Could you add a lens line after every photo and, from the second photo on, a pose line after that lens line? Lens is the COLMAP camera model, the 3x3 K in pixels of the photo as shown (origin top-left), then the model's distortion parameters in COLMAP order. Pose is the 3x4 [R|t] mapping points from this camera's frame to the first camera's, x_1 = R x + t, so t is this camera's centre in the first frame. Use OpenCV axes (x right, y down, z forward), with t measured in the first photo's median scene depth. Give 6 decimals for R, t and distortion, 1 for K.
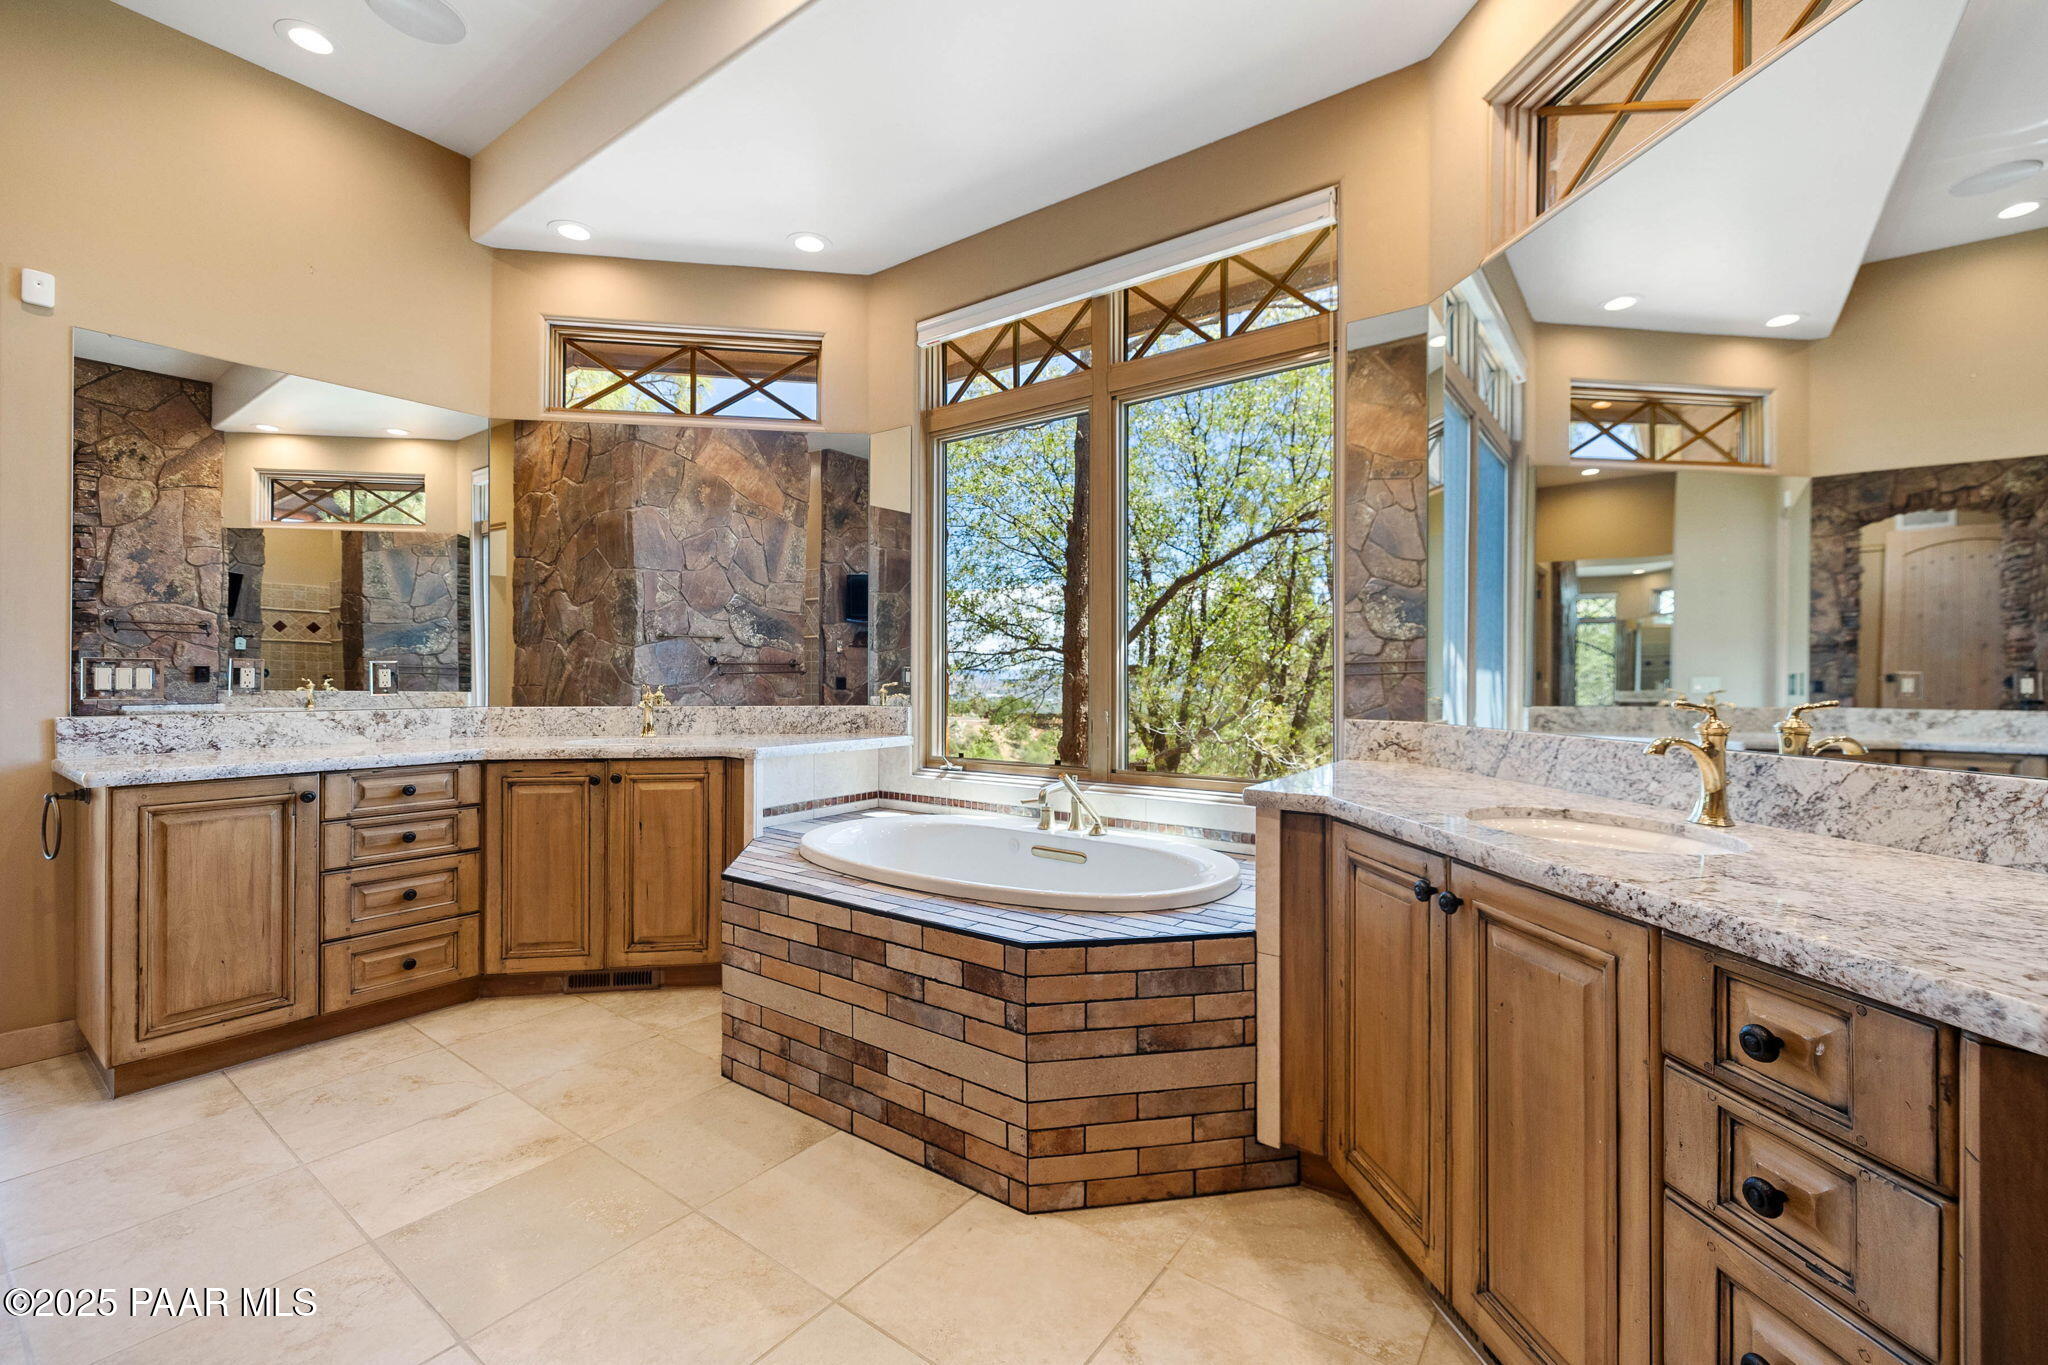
lens RADIAL K [[867.1, 0, 1033.9], [0, 867.1, 678.3], [0, 0, 1]] dist [-0.000248, -0.000040]
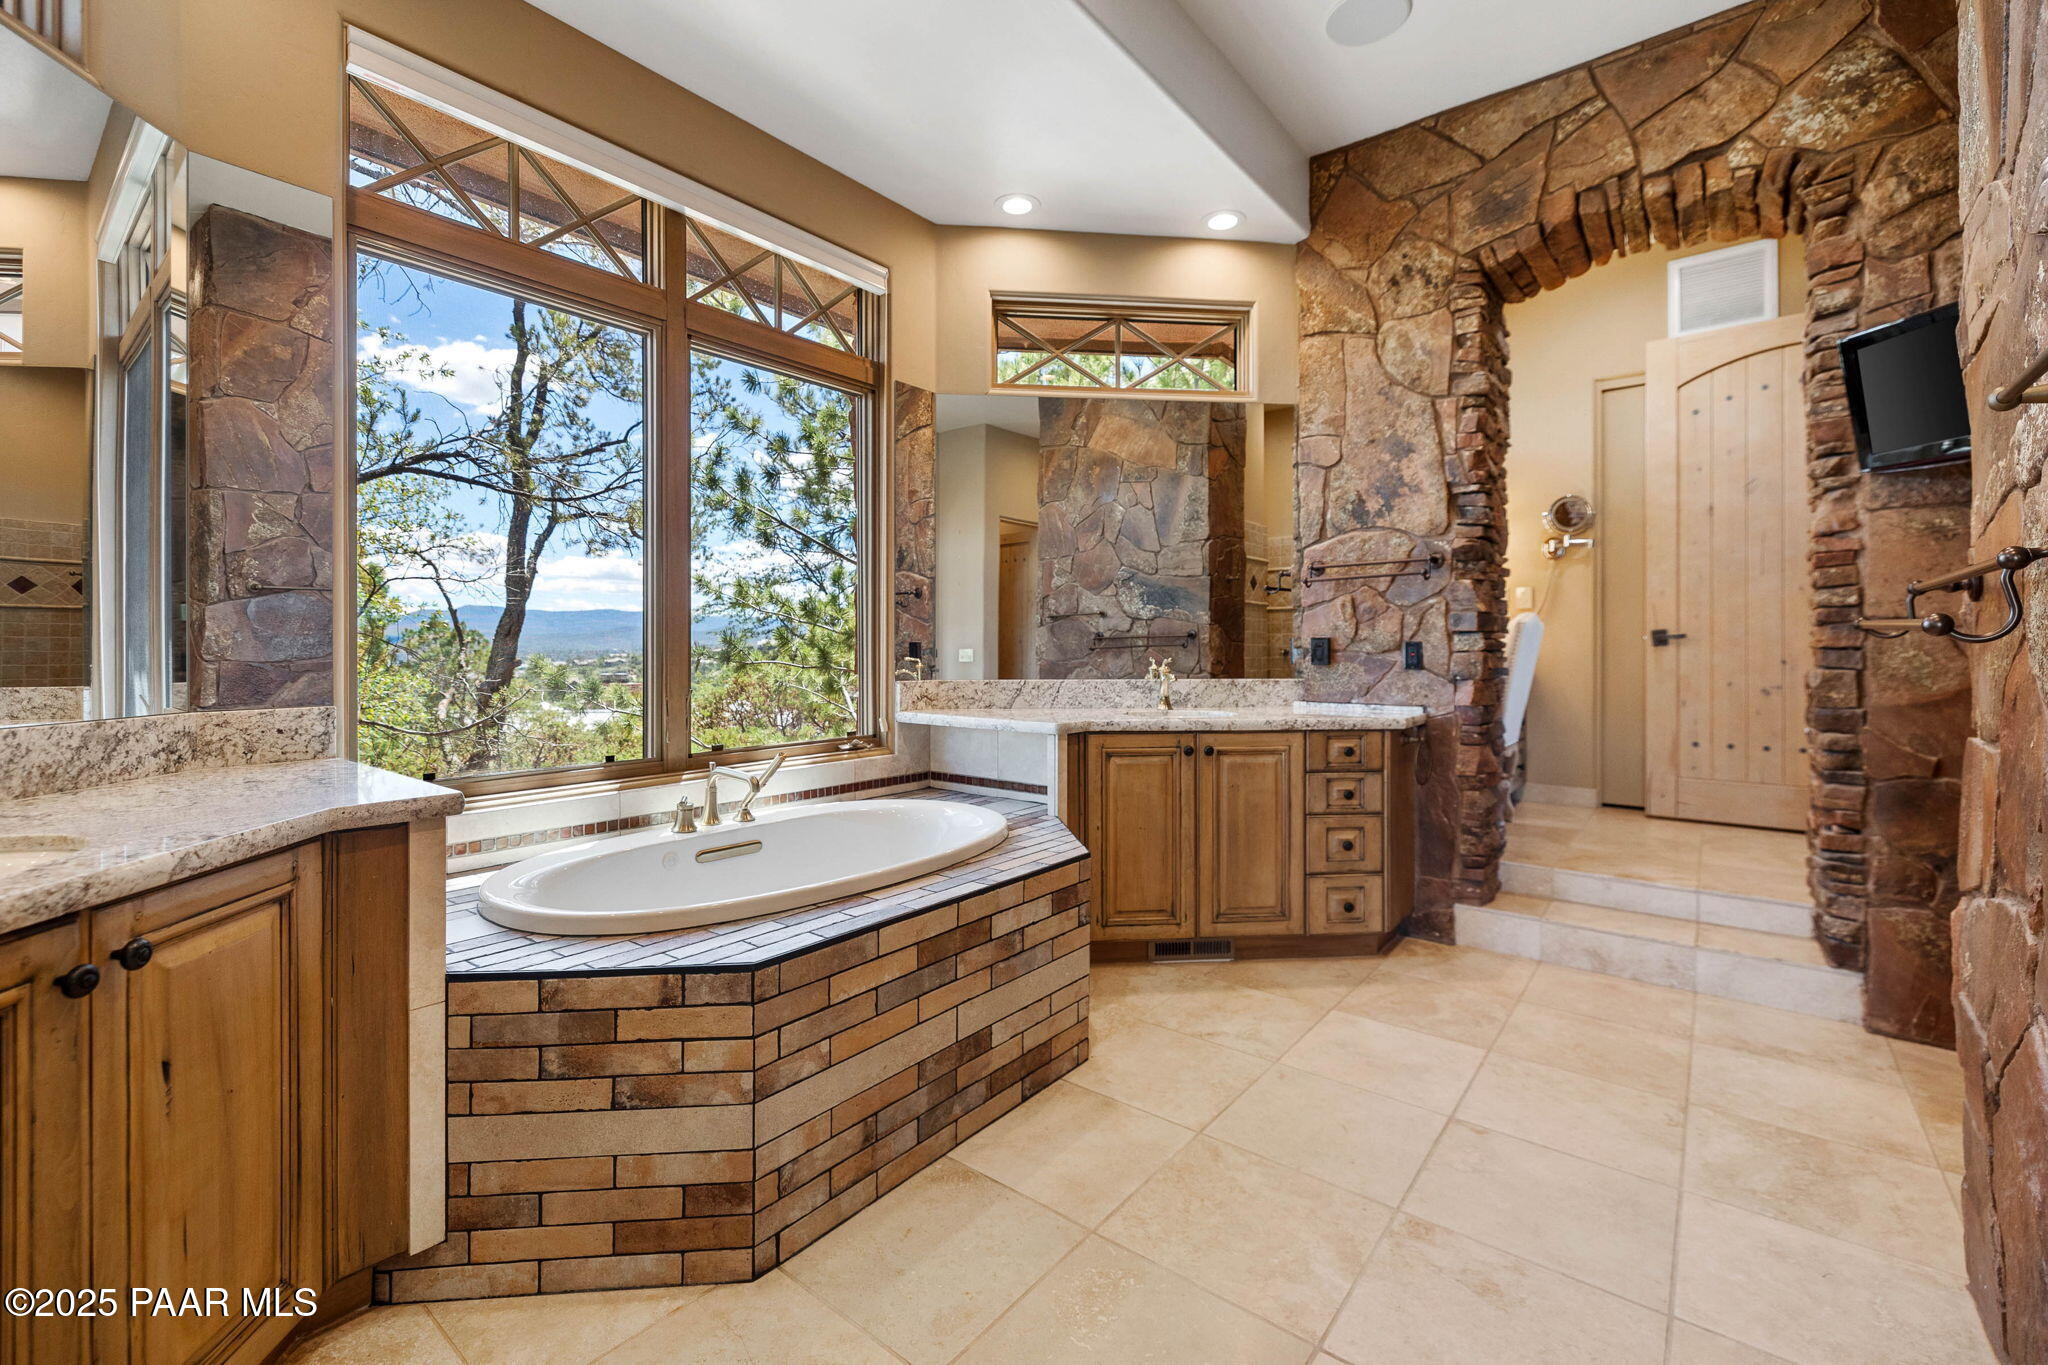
lens RADIAL K [[867.8, 0, 1030.8], [0, 867.8, 652.0], [0, 0, 1]] dist [0.000426, 0.000026]
pose [[0.035455, -0.007020, 0.999347, -1.120090], [0.002157, 0.999974, 0.006947, -0.006418], [-0.999369, 0.001909, 0.035469, 0.882135]]
